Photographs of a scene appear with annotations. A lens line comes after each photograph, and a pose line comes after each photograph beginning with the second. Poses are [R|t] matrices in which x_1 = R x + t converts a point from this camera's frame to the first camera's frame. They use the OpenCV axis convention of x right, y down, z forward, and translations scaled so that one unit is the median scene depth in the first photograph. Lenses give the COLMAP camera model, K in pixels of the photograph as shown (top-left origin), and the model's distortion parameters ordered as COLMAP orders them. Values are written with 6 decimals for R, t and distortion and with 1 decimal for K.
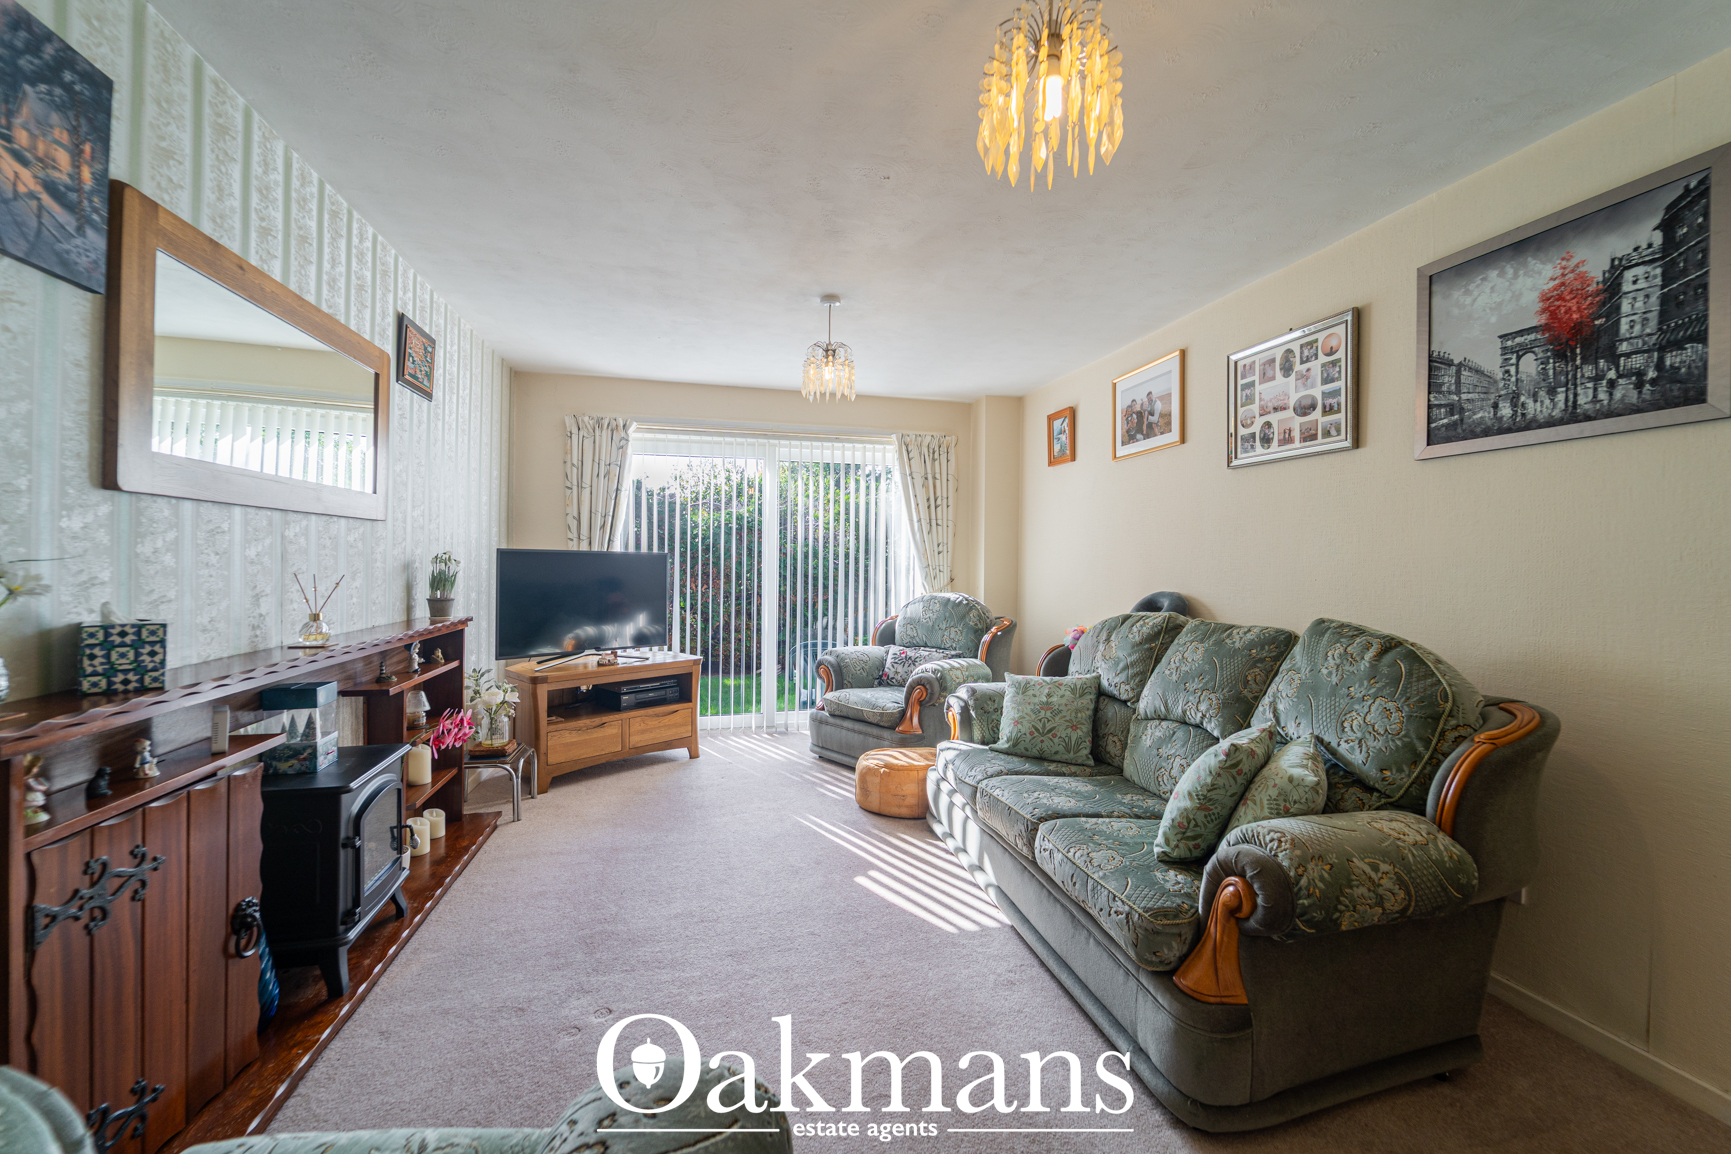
lens RADIAL K [[727.8, 0, 860.8], [0, 727.8, 563.4], [0, 0, 1]] dist [0.001882, -0.002077]
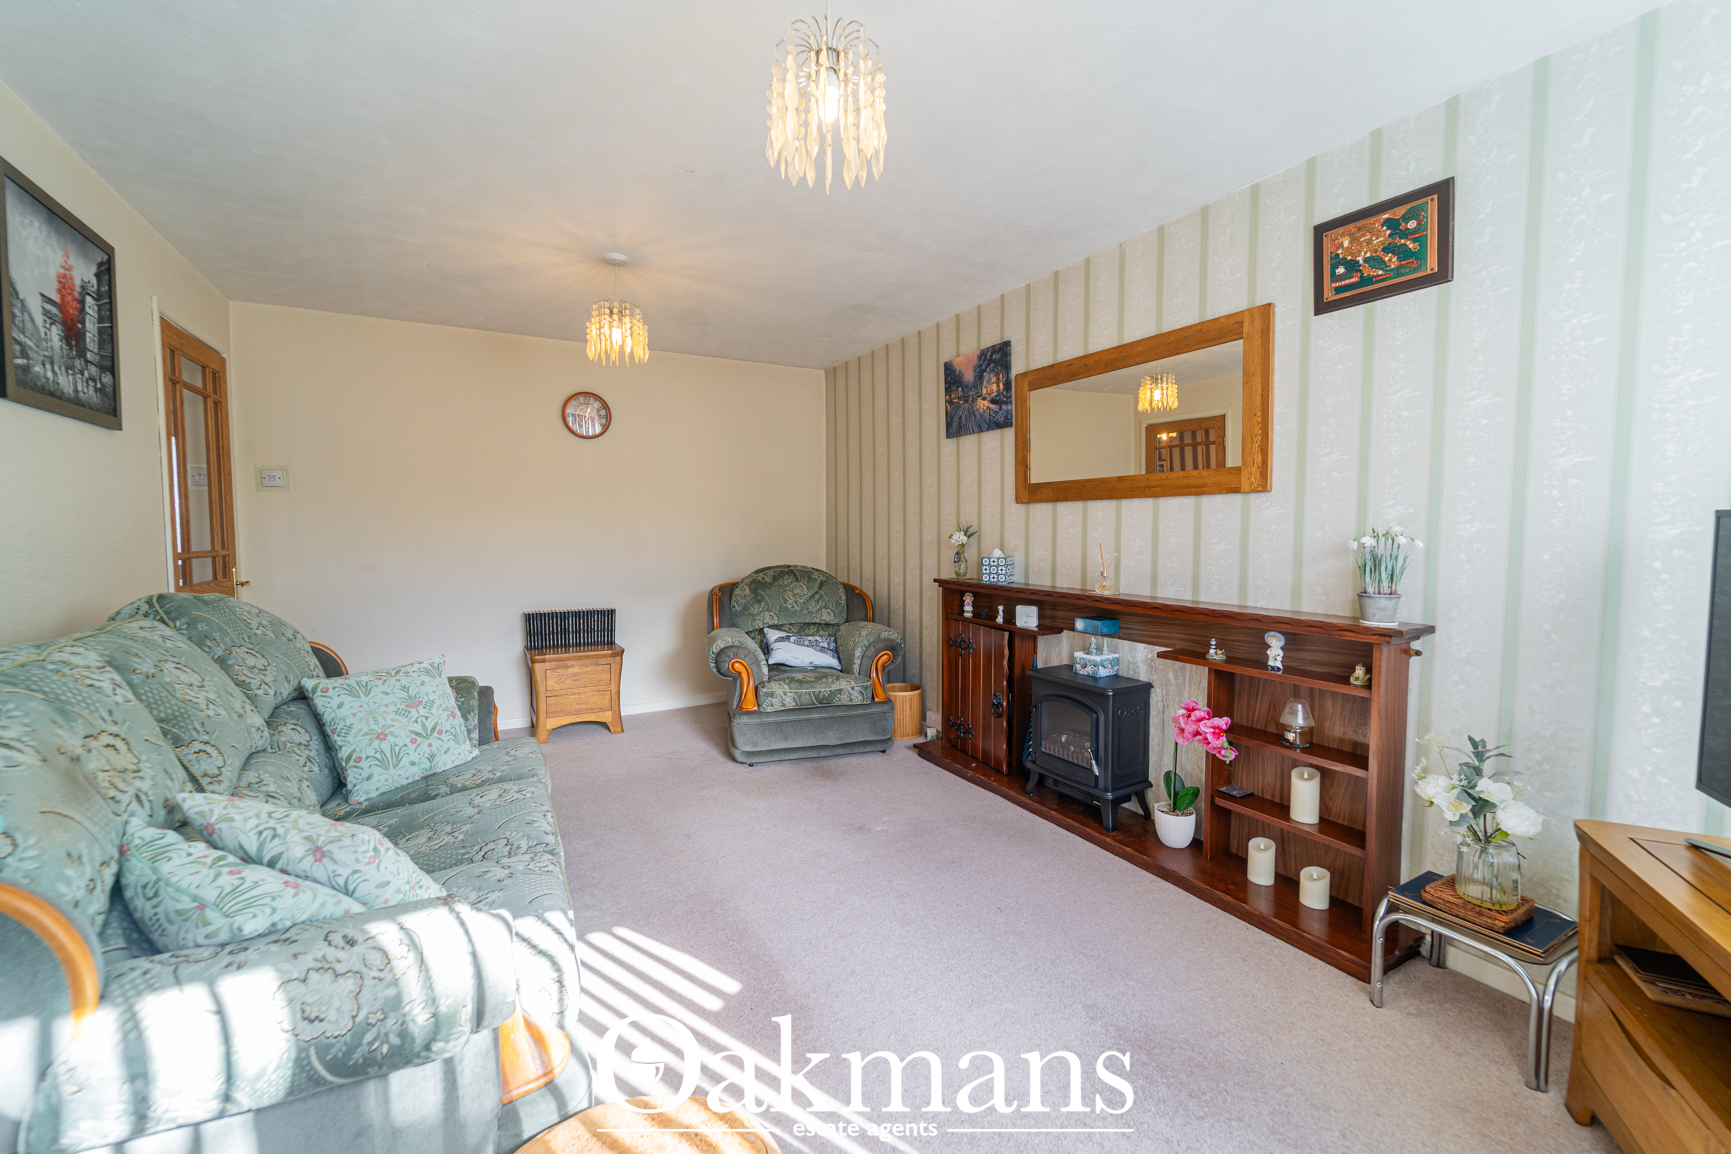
lens RADIAL K [[665.0, 0, 853.2], [0, 665.0, 561.5], [0, 0, 1]] dist [0.000561, -0.002072]
pose [[-0.958550, 0.004094, -0.284894, 0.070388], [-0.010730, 0.998669, 0.050451, -0.008389], [0.284721, 0.051417, -0.957231, 1.658704]]
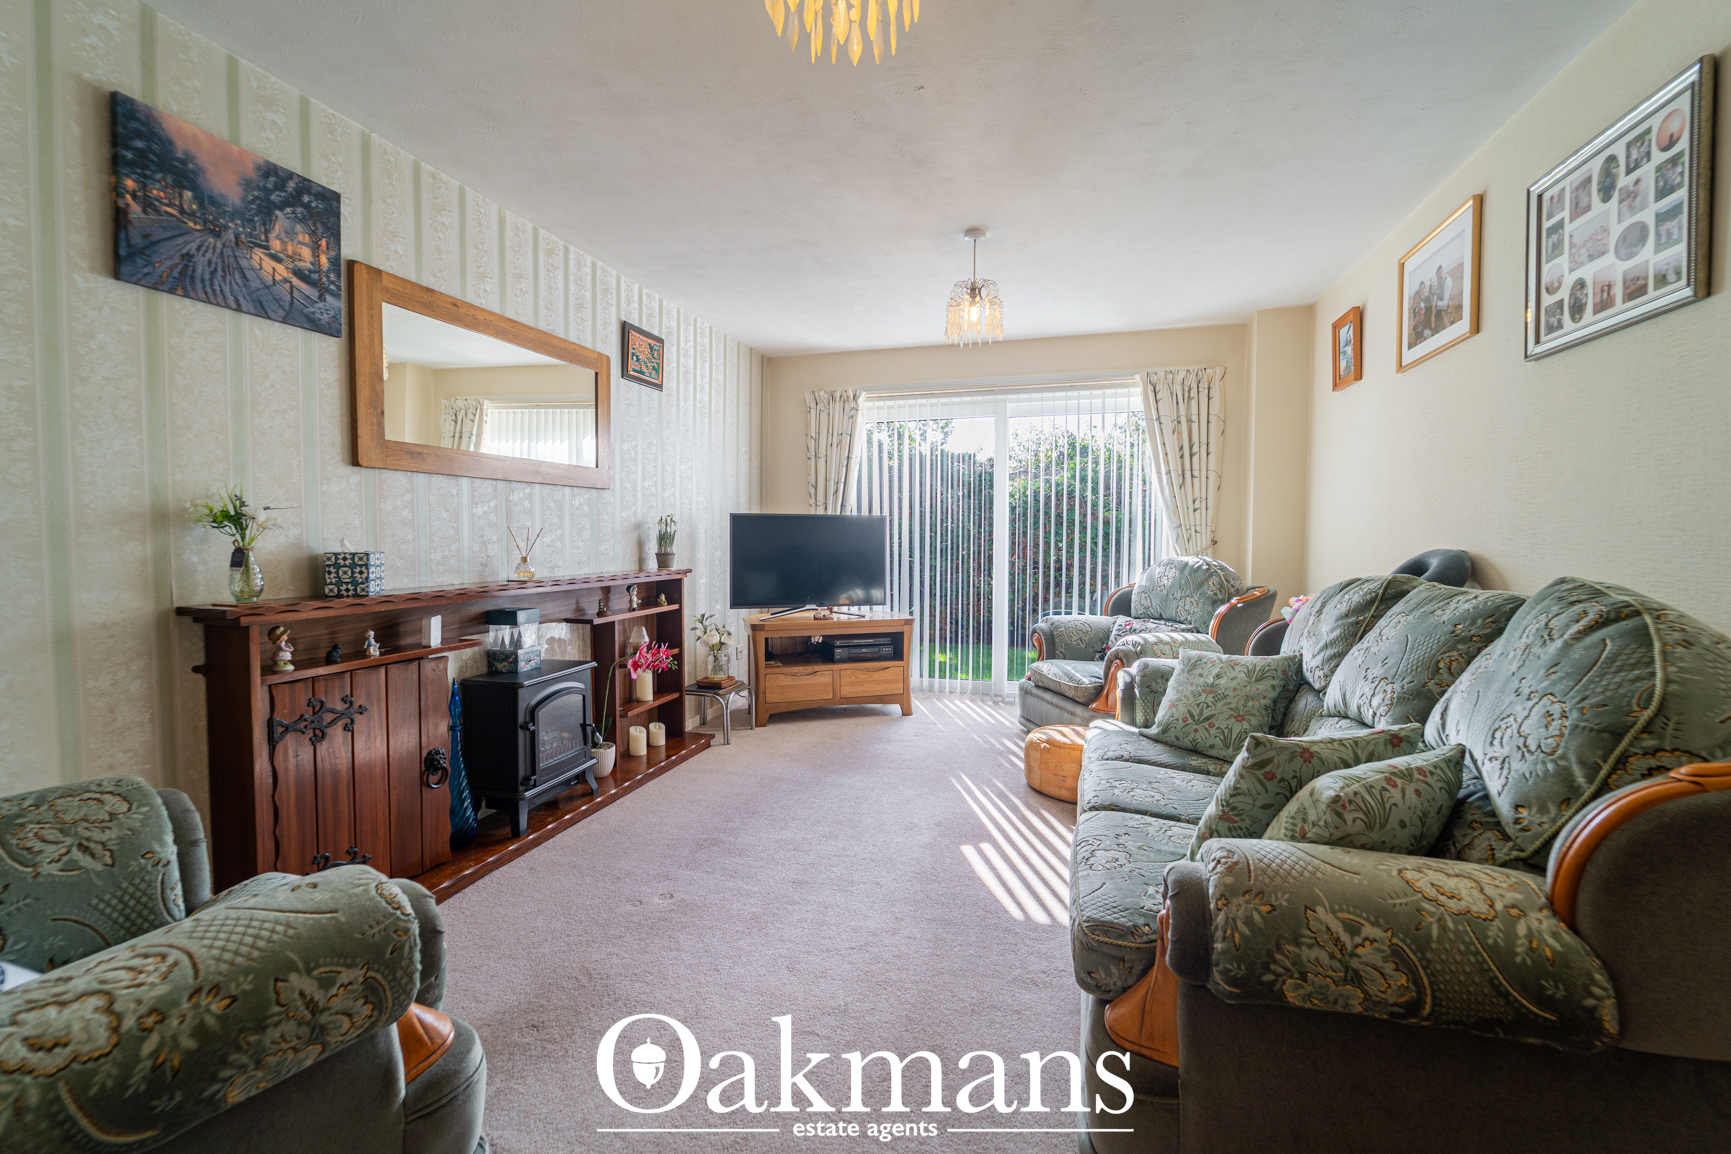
lens RADIAL K [[738.9, 0, 840.6], [0, 738.9, 566.8], [0, 0, 1]] dist [0.002016, -0.002379]
pose [[0.856883, 0.013179, -0.515342, 0.358325], [0.005743, 0.999367, 0.035106, 0.034010], [0.515478, -0.033042, 0.856265, 0.105656]]
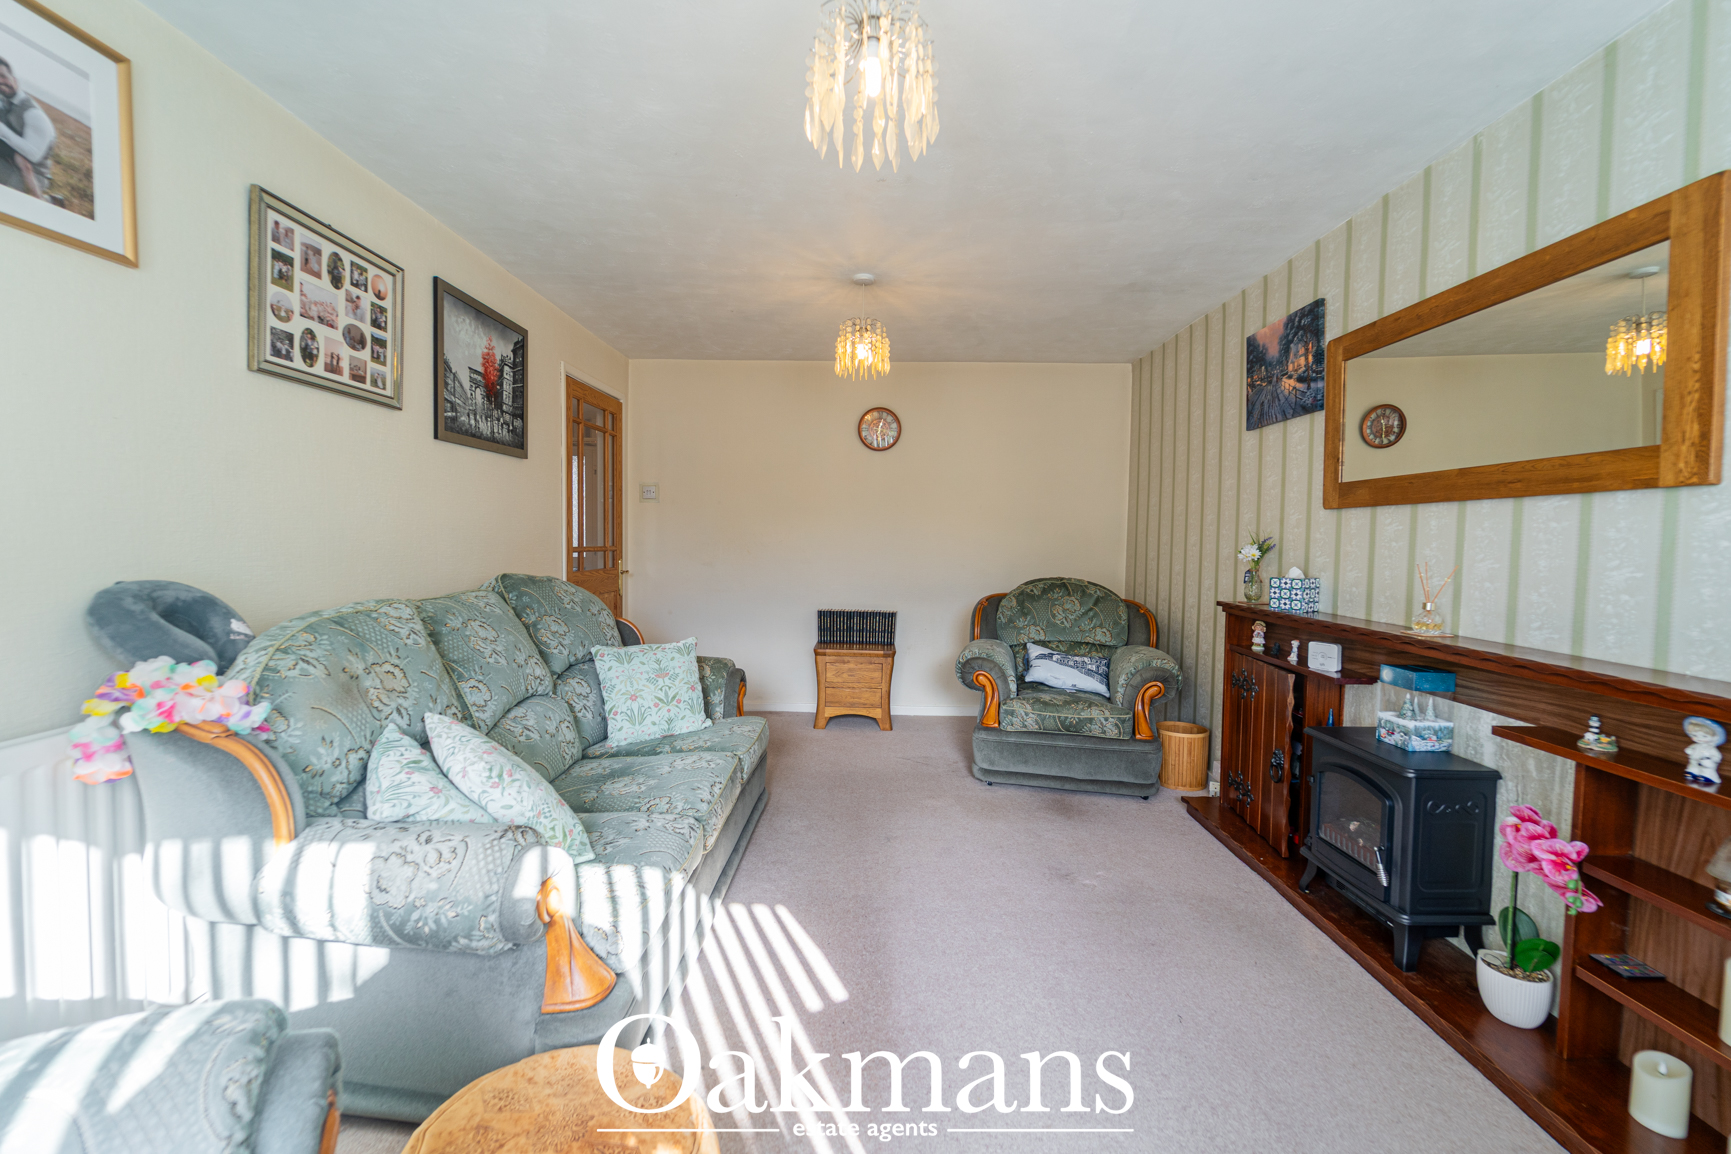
lens RADIAL K [[674.3, 0, 883.4], [0, 674.3, 567.0], [0, 0, 1]] dist [0.000717, -0.002904]
pose [[-0.976353, -0.036979, 0.212998, -0.166166], [-0.026873, 0.998380, 0.050149, -0.005869], [-0.214507, 0.043239, -0.975765, 1.633301]]
